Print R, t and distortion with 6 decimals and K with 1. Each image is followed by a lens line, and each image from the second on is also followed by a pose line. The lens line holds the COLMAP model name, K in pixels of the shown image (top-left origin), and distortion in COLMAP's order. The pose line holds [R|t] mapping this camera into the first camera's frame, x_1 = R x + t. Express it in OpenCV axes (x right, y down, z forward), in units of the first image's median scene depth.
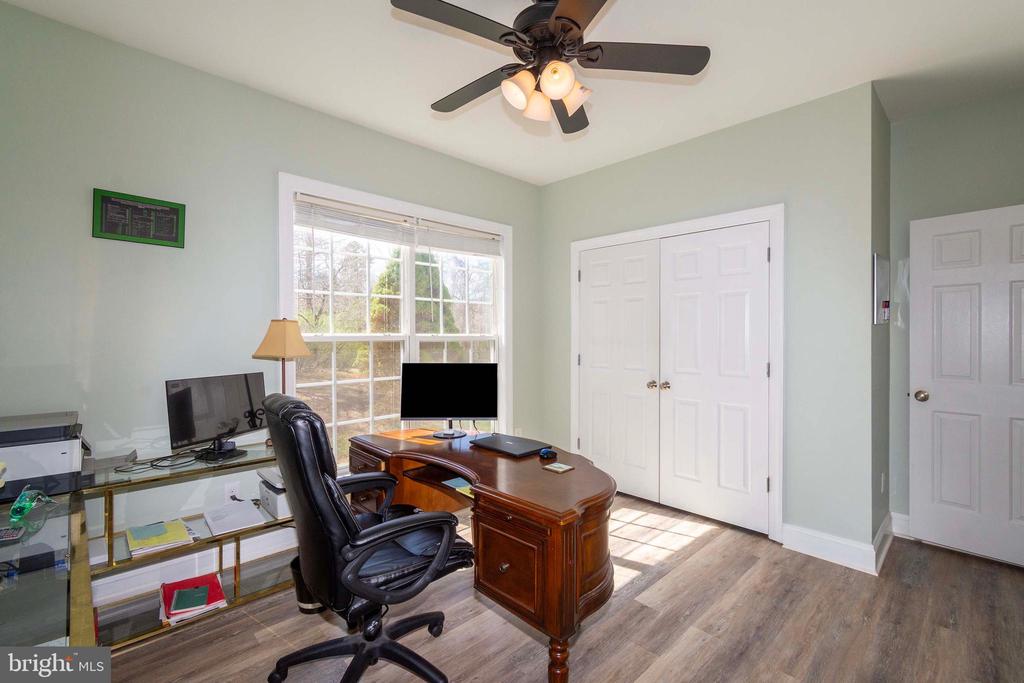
lens RADIAL K [[451.6, 0, 514.2], [0, 451.6, 338.0], [0, 0, 1]] dist [0.000505, 0.000099]
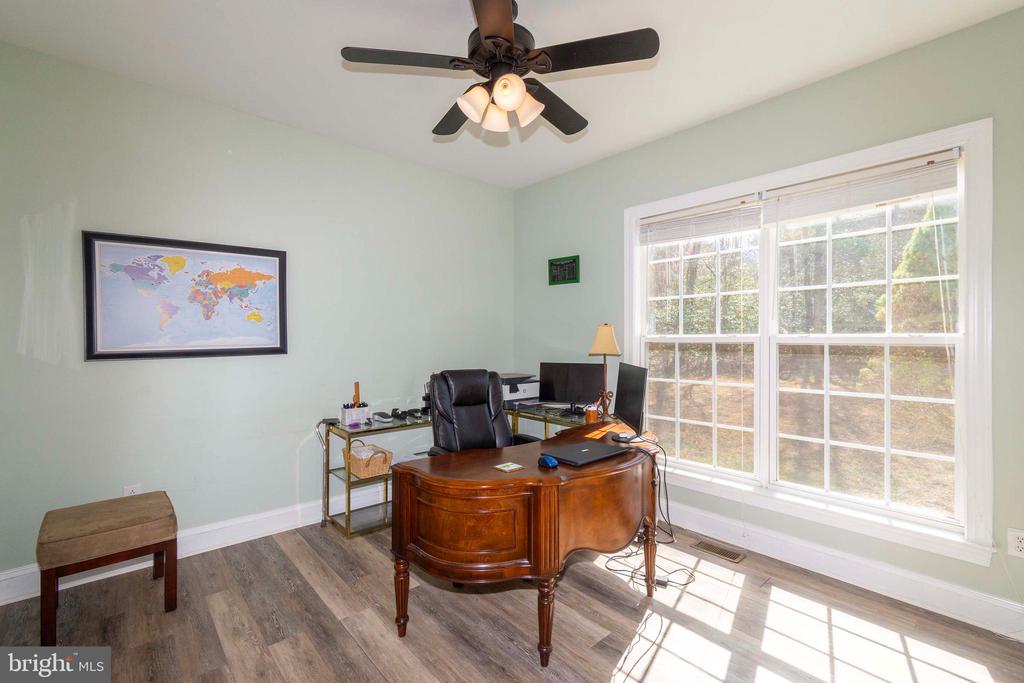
lens RADIAL K [[451.6, 0, 514.2], [0, 451.6, 338.0], [0, 0, 1]] dist [0.000505, 0.000099]
pose [[-0.040897, -0.001203, -0.999163, 0.728236], [-0.003083, 0.999995, -0.001078, -0.000262], [0.999159, 0.003036, -0.040900, 0.694485]]
